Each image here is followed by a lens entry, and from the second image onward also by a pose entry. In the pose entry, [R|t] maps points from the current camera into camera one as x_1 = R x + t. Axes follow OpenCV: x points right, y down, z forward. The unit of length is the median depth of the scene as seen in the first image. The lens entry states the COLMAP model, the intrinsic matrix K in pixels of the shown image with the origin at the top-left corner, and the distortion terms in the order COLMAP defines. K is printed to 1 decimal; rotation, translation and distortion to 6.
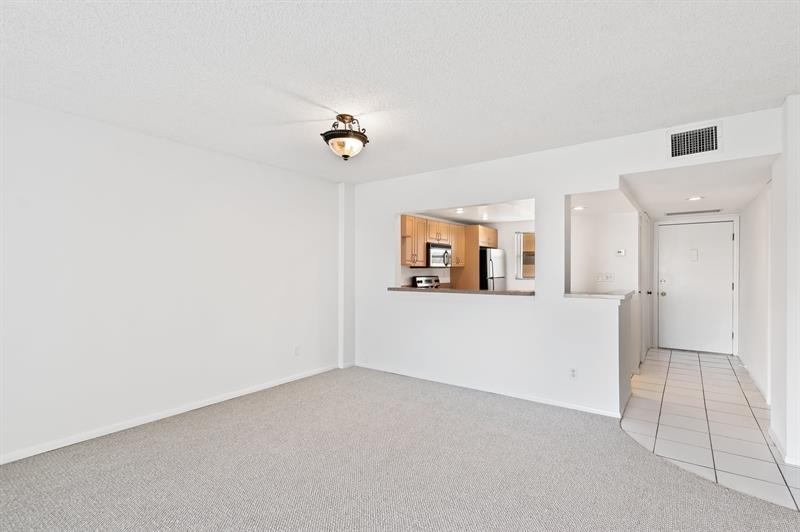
lens RADIAL K [[382.9, 0, 404.5], [0, 382.9, 267.5], [0, 0, 1]] dist [0.011548, -0.002374]
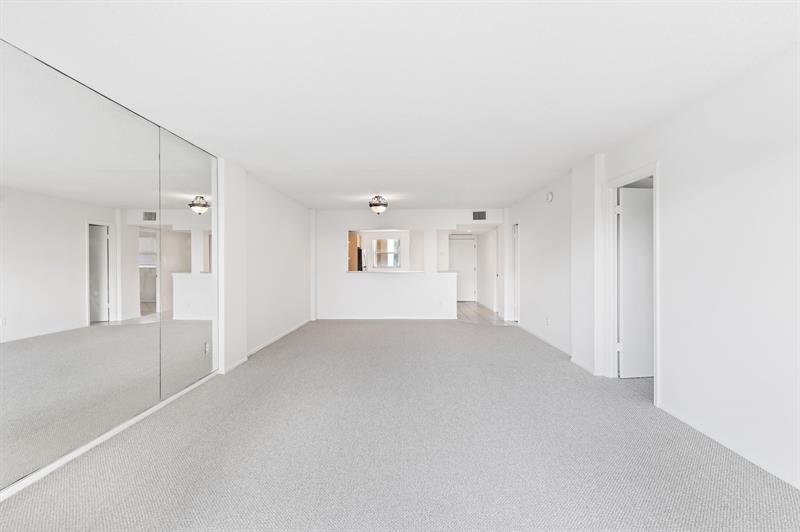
lens RADIAL K [[382.9, 0, 399.6], [0, 382.9, 267.8], [0, 0, 1]] dist [0.011548, -0.002374]
pose [[0.823722, -0.011787, 0.566872, -1.204994], [0.004756, 0.999892, 0.013880, 0.013648], [-0.566974, -0.008737, 0.823689, -0.893125]]
